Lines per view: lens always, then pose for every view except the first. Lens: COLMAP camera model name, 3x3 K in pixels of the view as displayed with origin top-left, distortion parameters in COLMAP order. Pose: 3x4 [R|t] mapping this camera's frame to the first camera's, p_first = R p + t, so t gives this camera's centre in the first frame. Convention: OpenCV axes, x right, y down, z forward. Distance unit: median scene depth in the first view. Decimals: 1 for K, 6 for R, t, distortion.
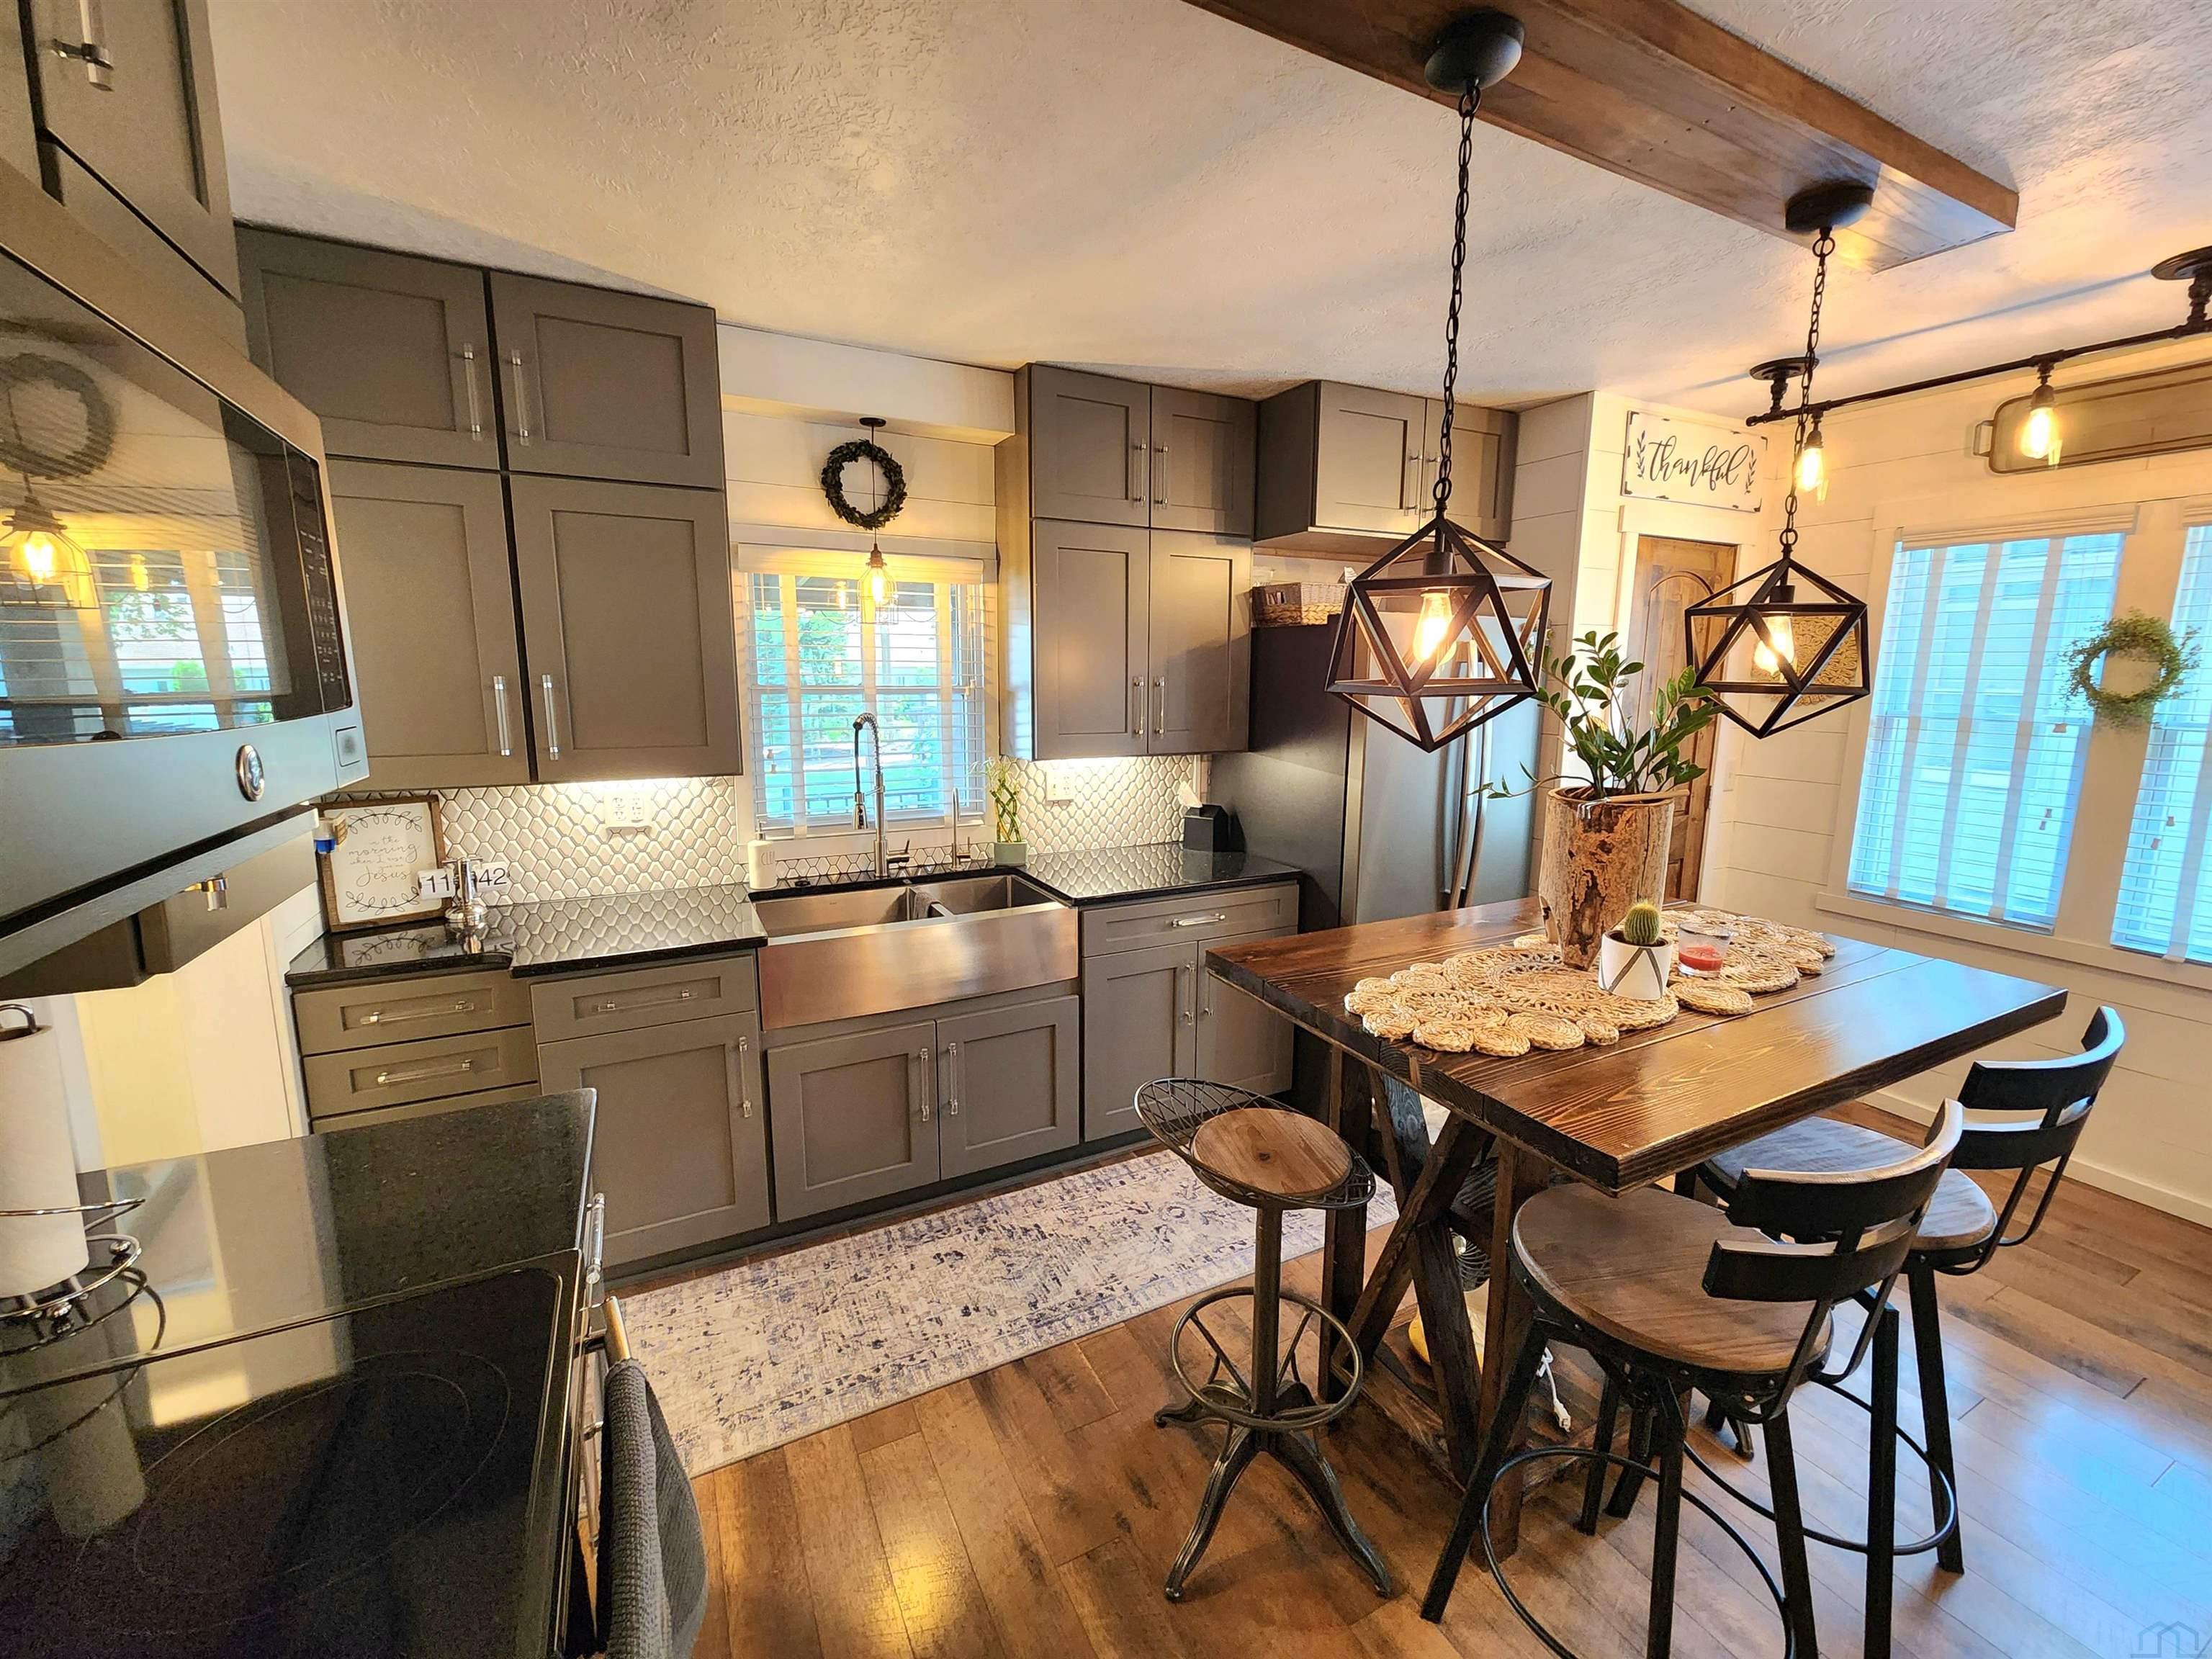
lens RADIAL K [[910.0, 0, 1127.6], [0, 910.0, 826.1], [0, 0, 1]] dist [0.004476, -0.003912]
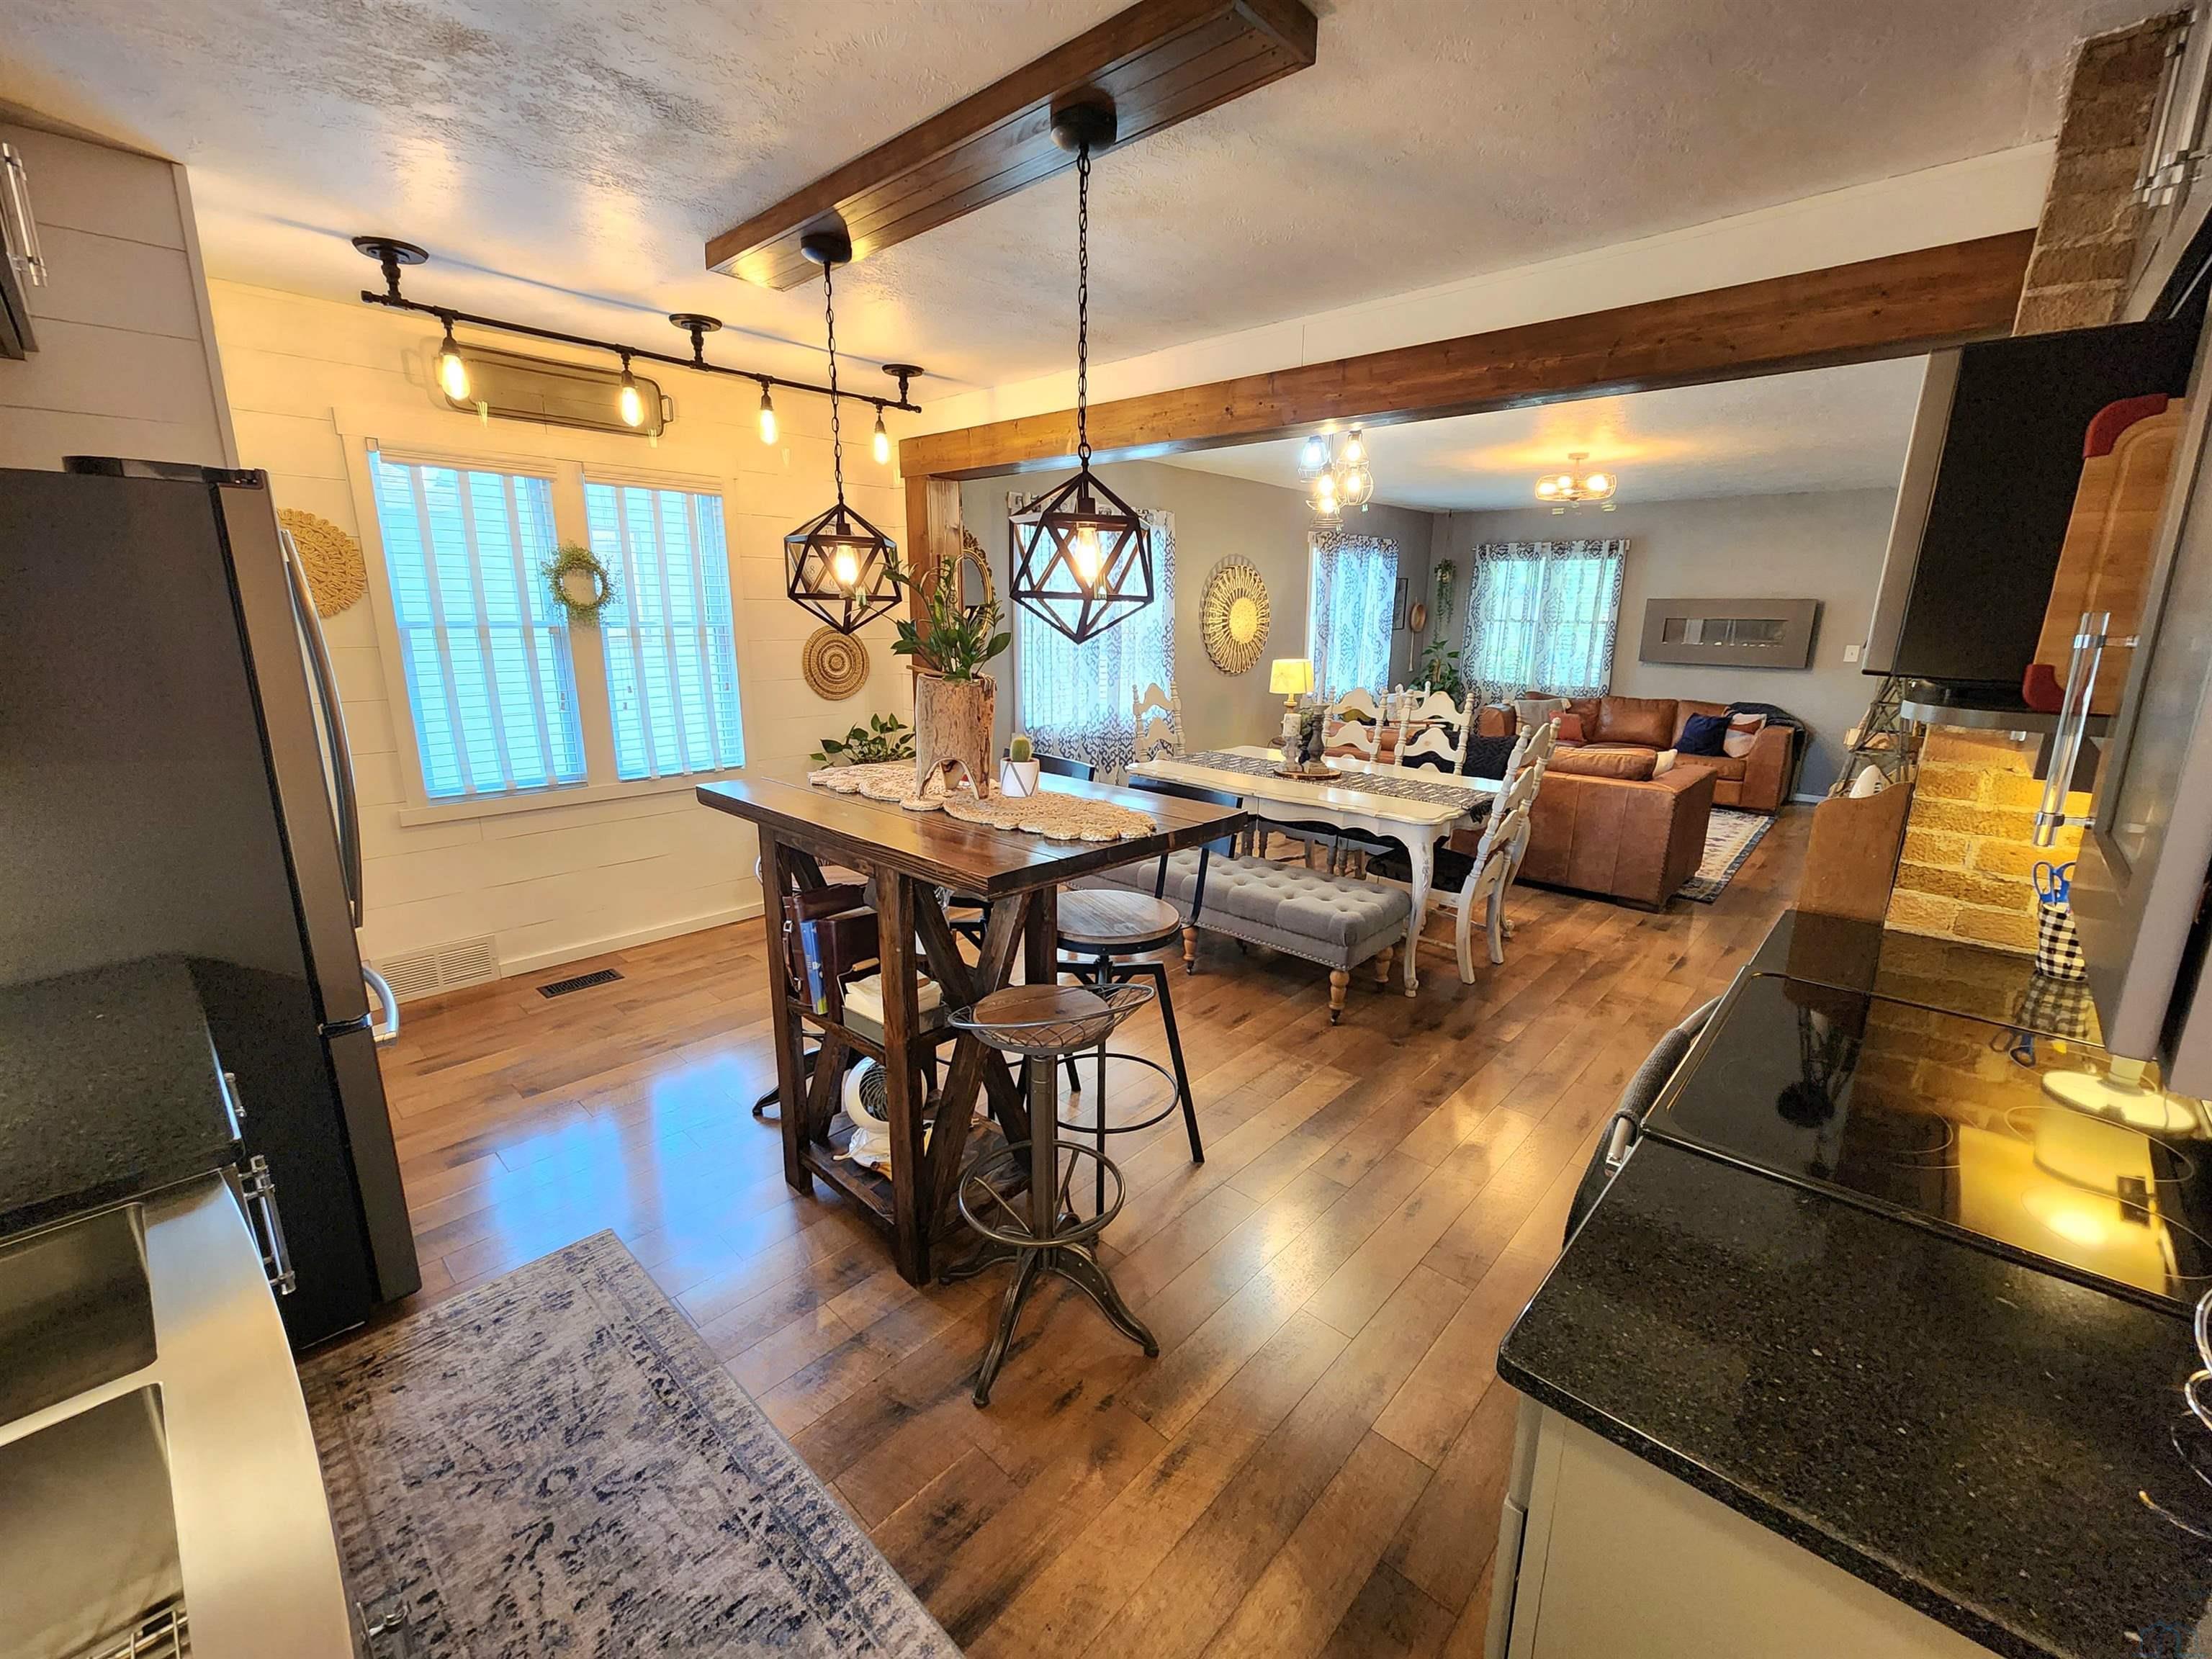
lens RADIAL K [[910.0, 0, 1104.8], [0, 910.0, 822.5], [0, 0, 1]] dist [0.004476, -0.003912]
pose [[-0.329890, -0.226237, 0.916509, -0.491597], [0.145184, 0.947149, 0.286059, -0.103900], [-0.932788, 0.227430, -0.279610, 0.686600]]
